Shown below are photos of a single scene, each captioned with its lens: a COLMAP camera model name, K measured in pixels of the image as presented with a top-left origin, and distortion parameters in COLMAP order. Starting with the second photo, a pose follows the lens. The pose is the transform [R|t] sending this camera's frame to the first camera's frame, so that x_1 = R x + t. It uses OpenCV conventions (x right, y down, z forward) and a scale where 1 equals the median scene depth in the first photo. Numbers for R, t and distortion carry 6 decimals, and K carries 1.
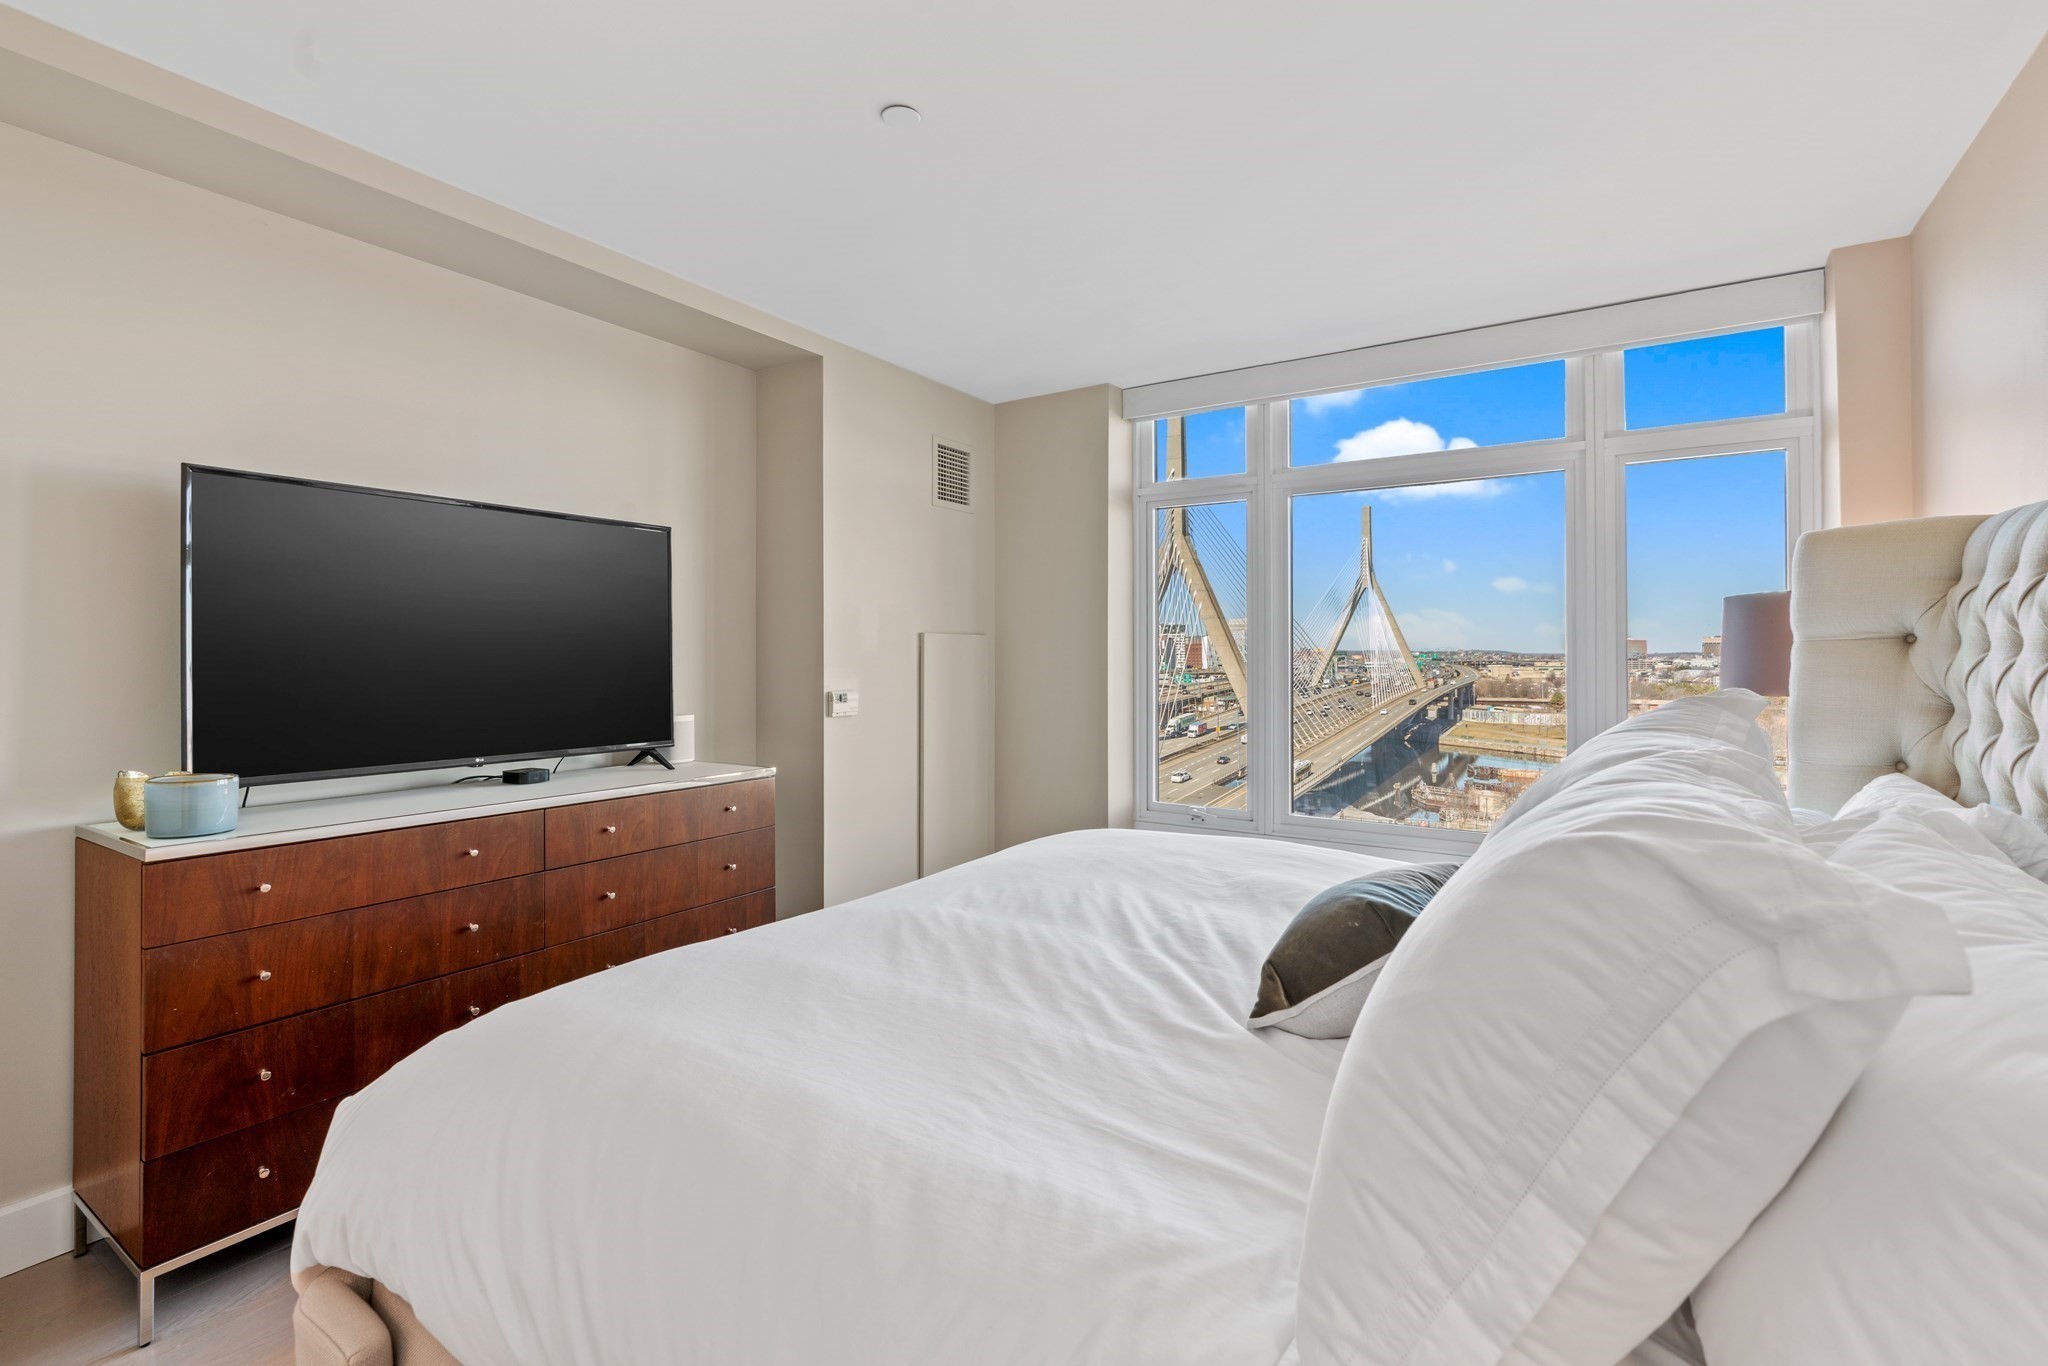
lens RADIAL K [[926.4, 0, 1020.0], [0, 926.4, 644.4], [0, 0, 1]] dist [-0.009449, 0.000484]
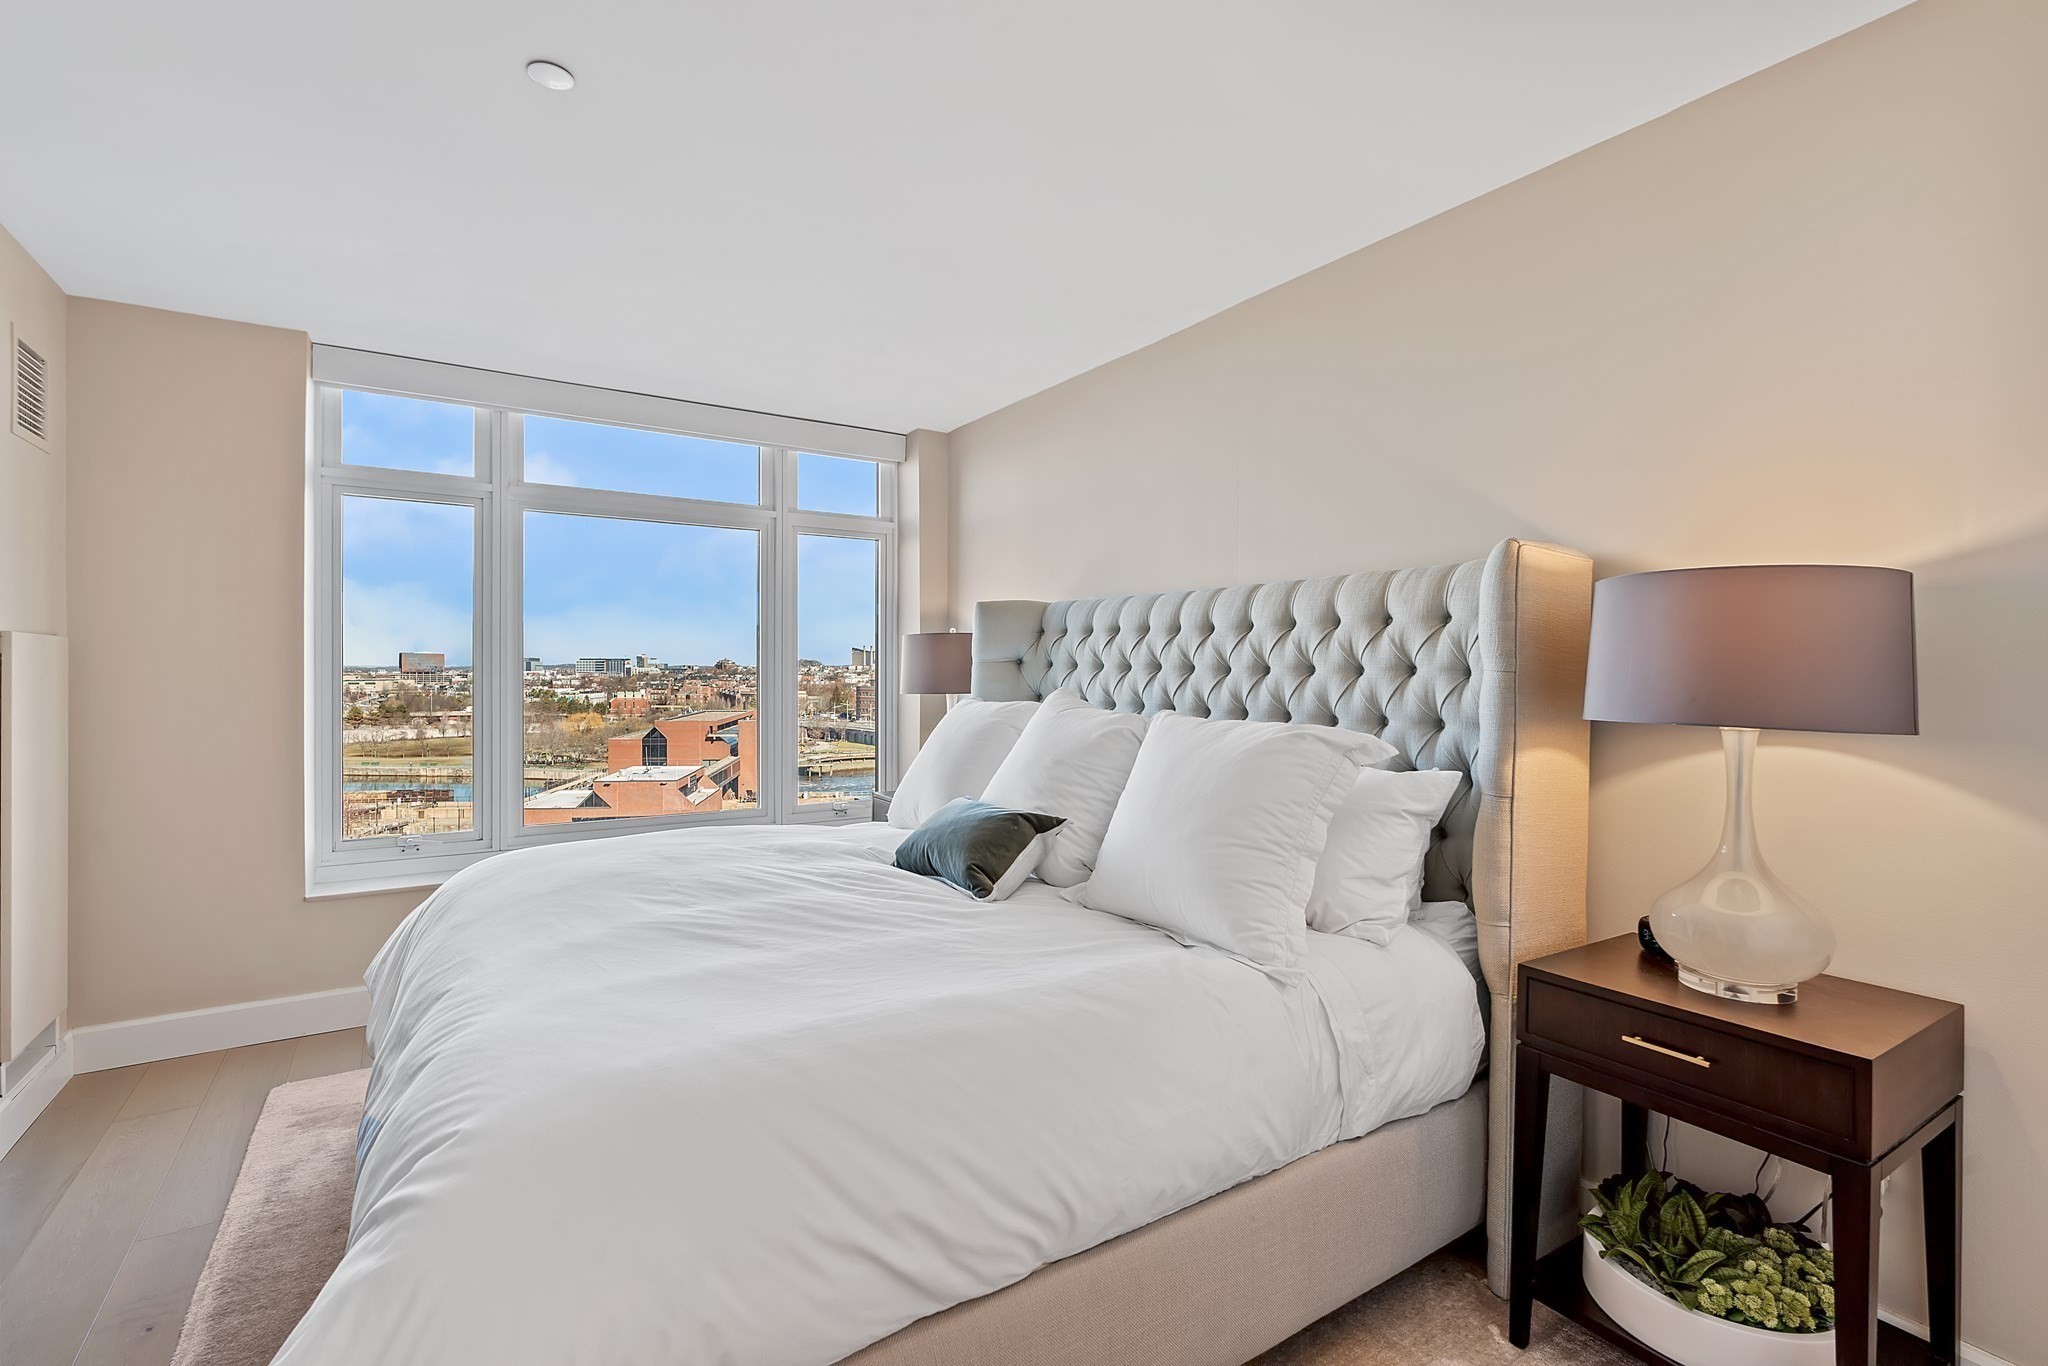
lens RADIAL K [[915.9, 0, 1018.4], [0, 915.9, 664.8], [0, 0, 1]] dist [-0.009574, 0.000992]
pose [[0.398879, 0.007615, 0.916972, -0.860815], [-0.014554, 0.999892, -0.001972, 0.004485], [-0.916888, -0.012559, 0.398947, 0.237296]]
